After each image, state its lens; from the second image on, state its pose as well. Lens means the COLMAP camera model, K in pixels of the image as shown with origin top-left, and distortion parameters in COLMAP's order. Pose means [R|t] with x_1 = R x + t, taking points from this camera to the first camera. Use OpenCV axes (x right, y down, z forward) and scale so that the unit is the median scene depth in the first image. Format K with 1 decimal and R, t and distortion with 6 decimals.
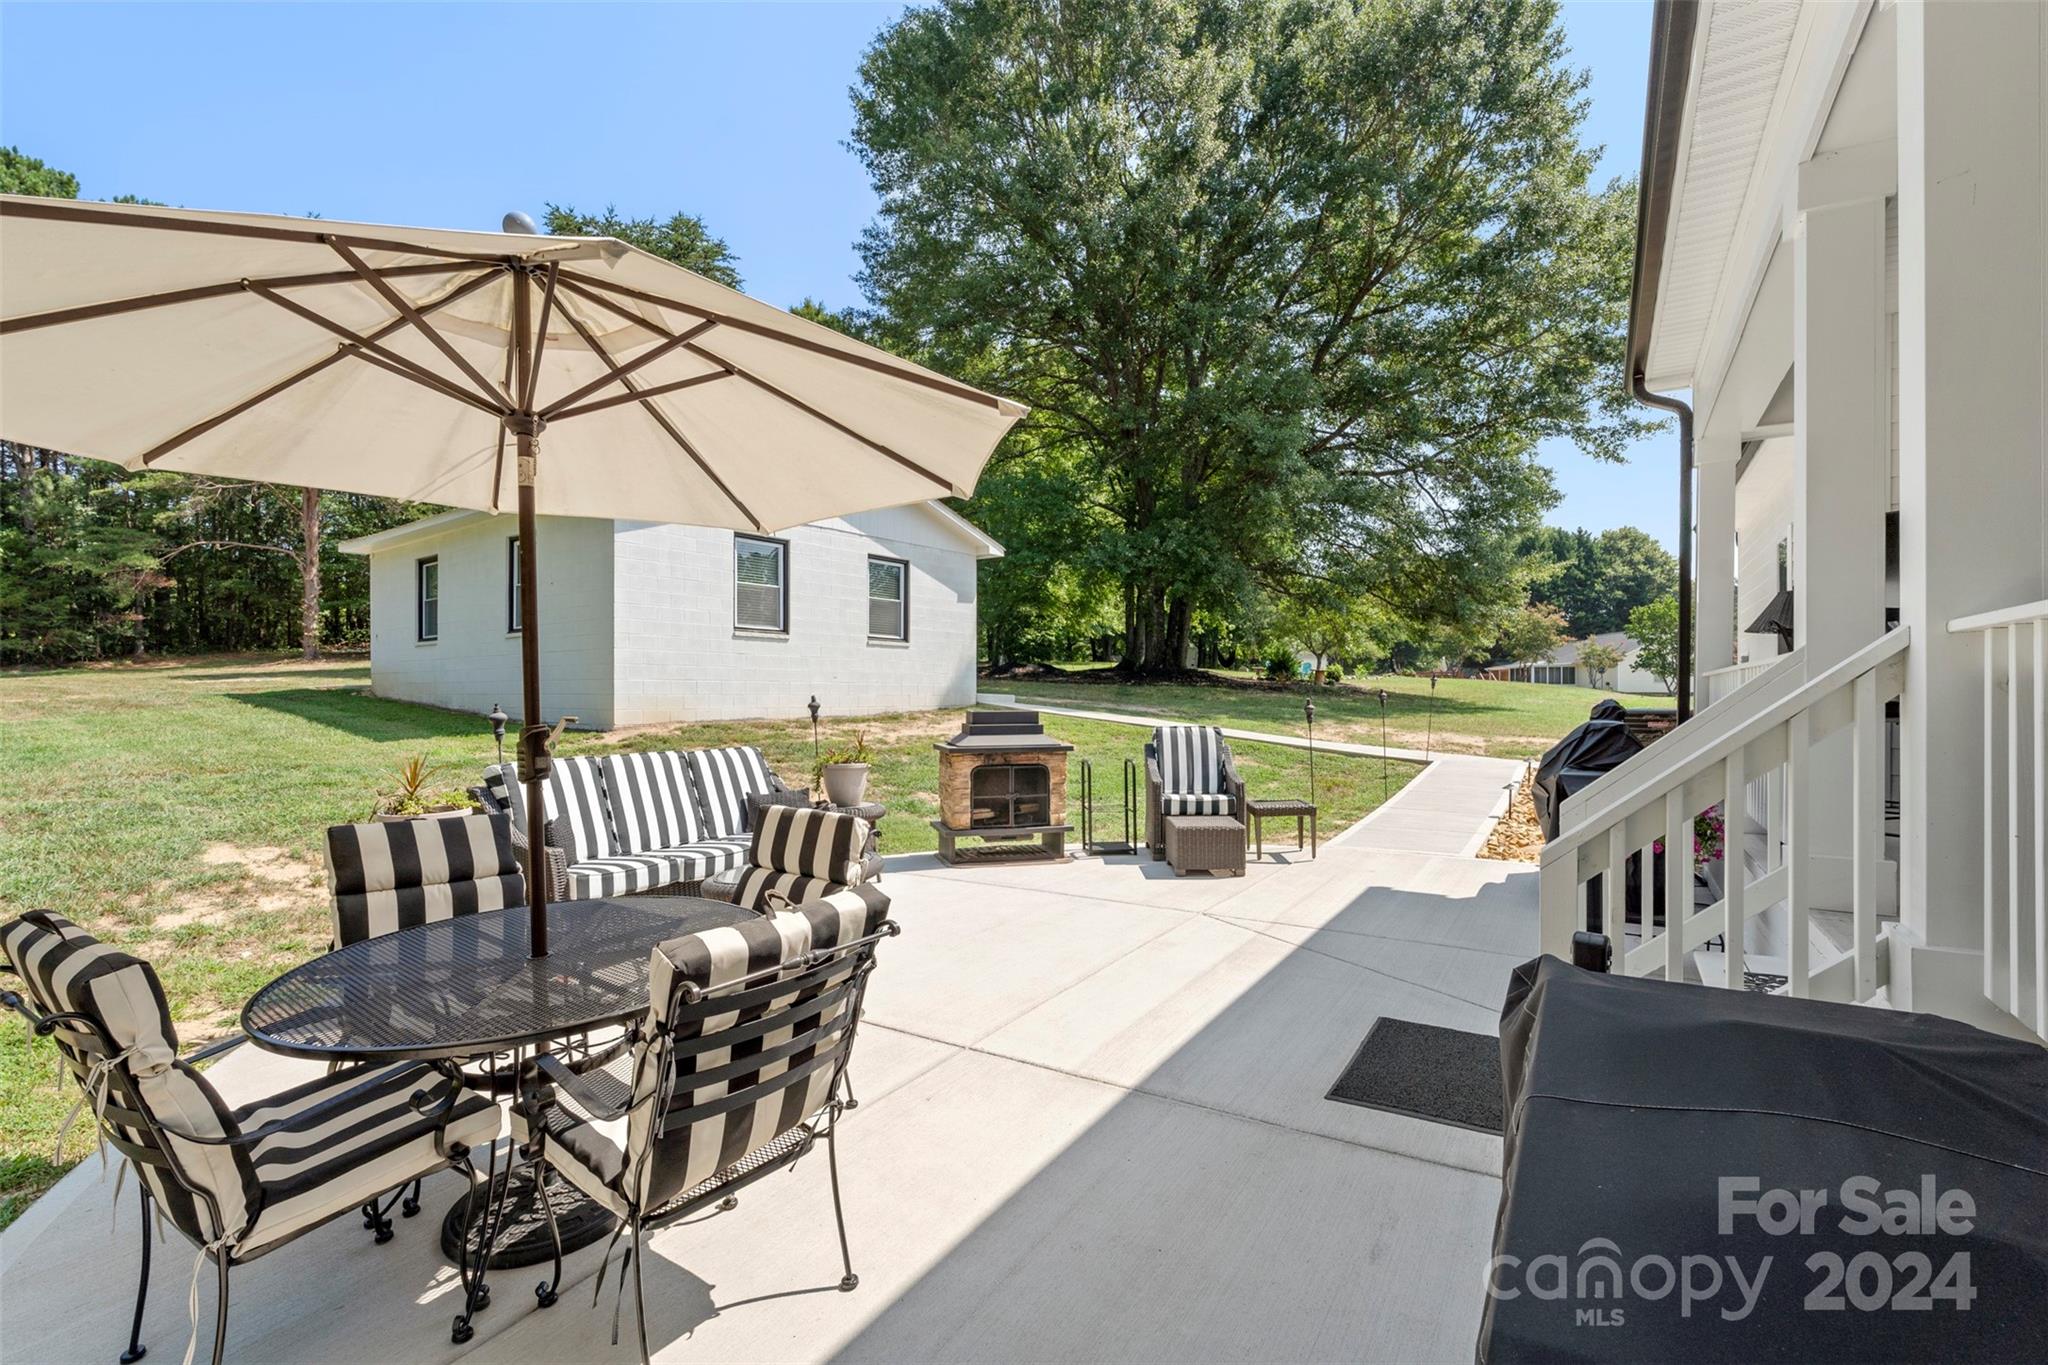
lens RADIAL K [[900.3, 0, 1027.4], [0, 900.3, 685.0], [0, 0, 1]] dist [-0.004648, -0.000653]
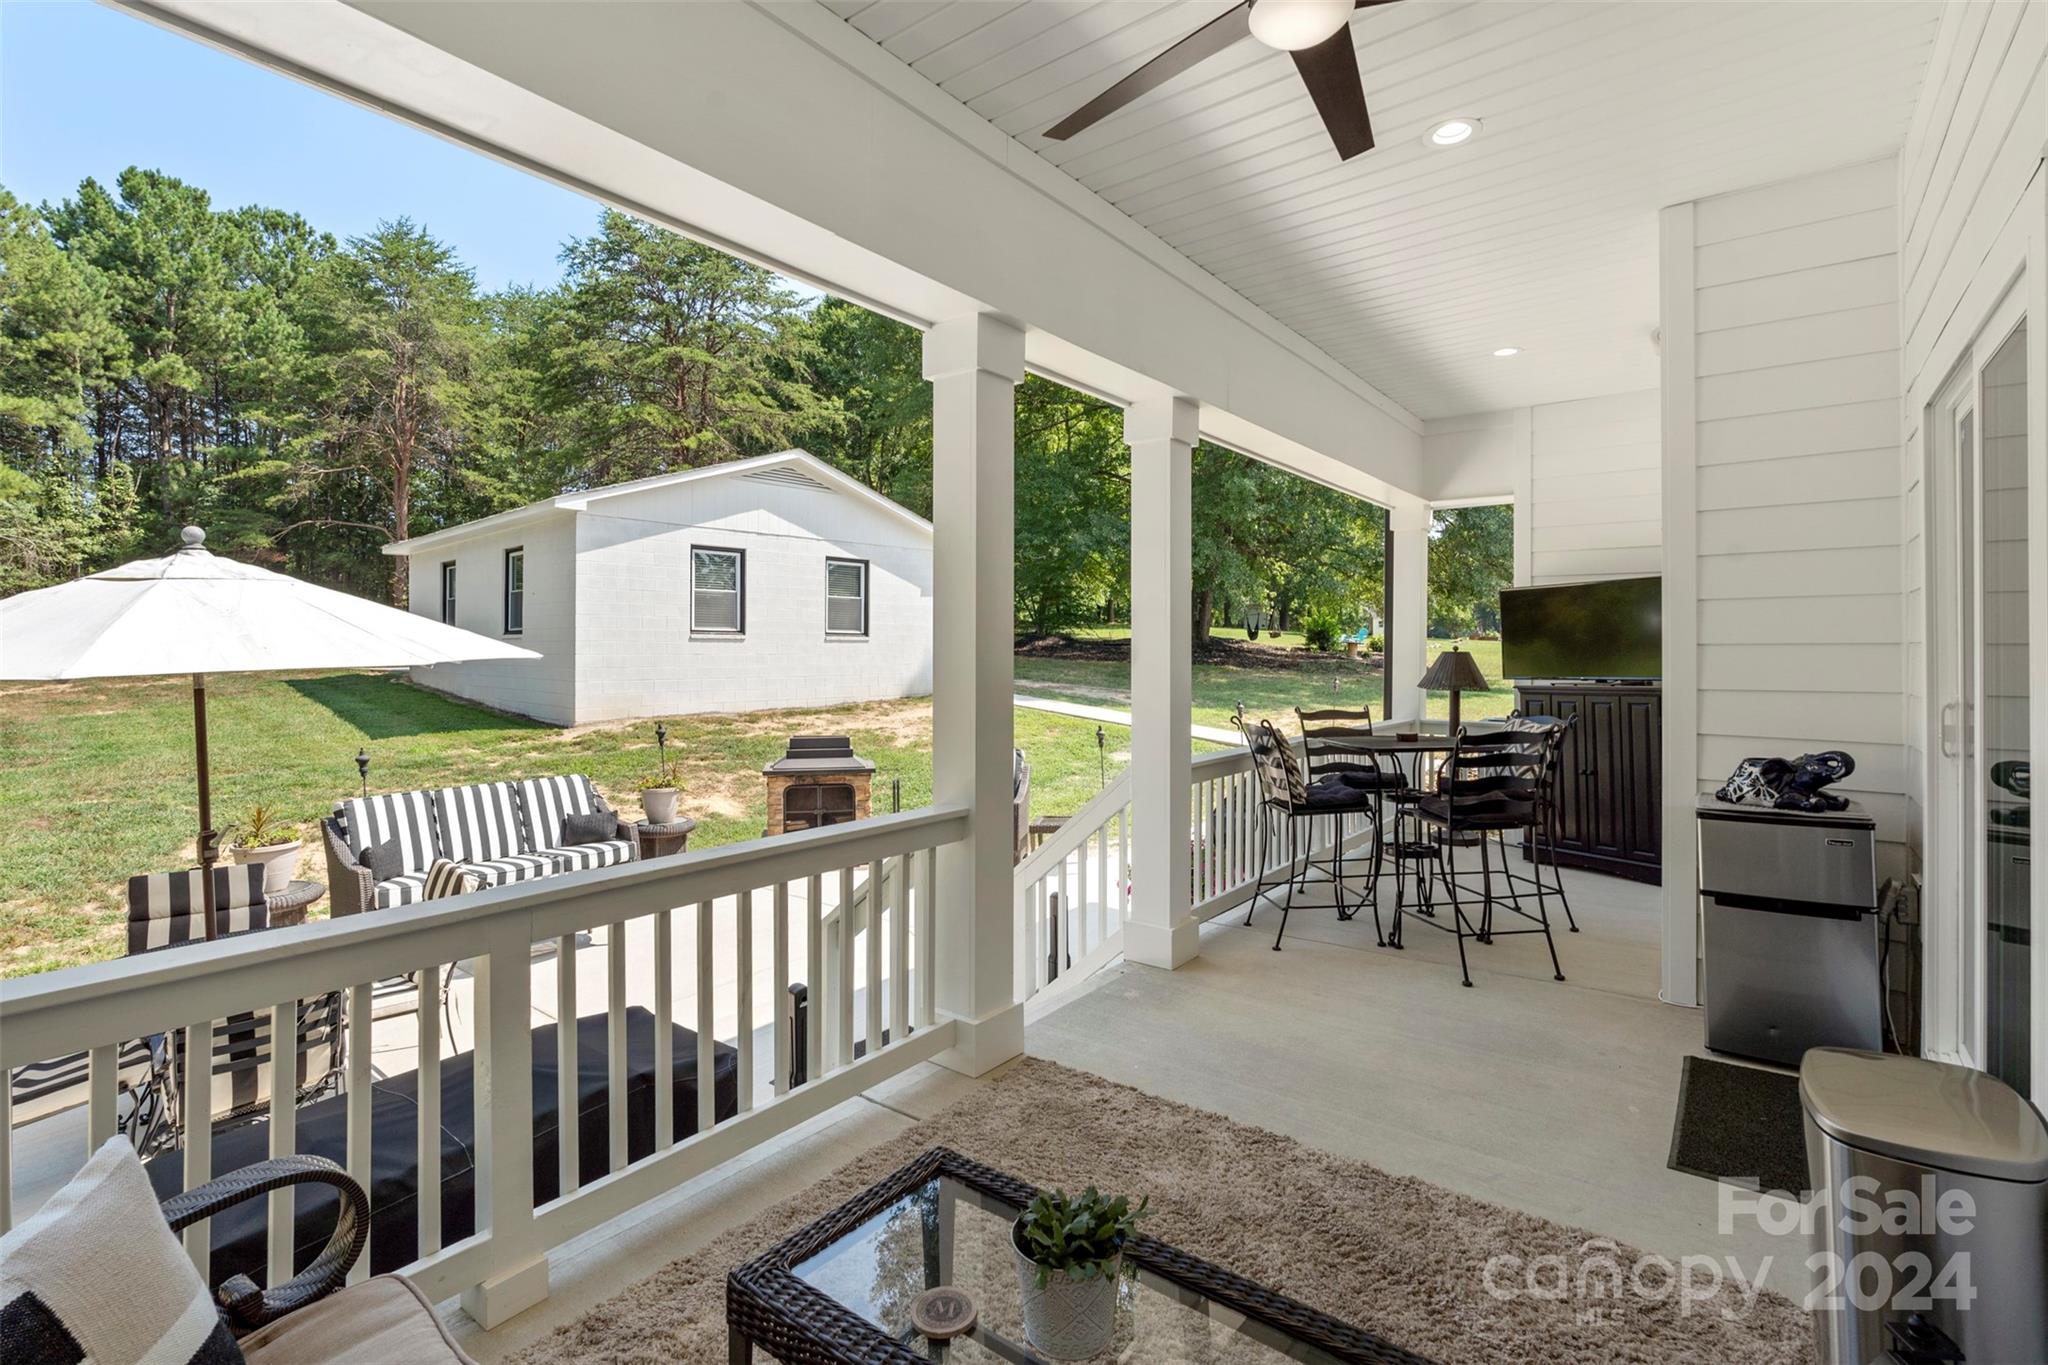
lens RADIAL K [[926.5, 0, 1028.3], [0, 926.5, 634.1], [0, 0, 1]] dist [-0.013685, 0.000713]
pose [[0.995267, 0.000500, -0.097175, 0.213249], [-0.000941, 0.999989, -0.004489, -0.059067], [0.097172, 0.004559, 0.995257, -0.101275]]
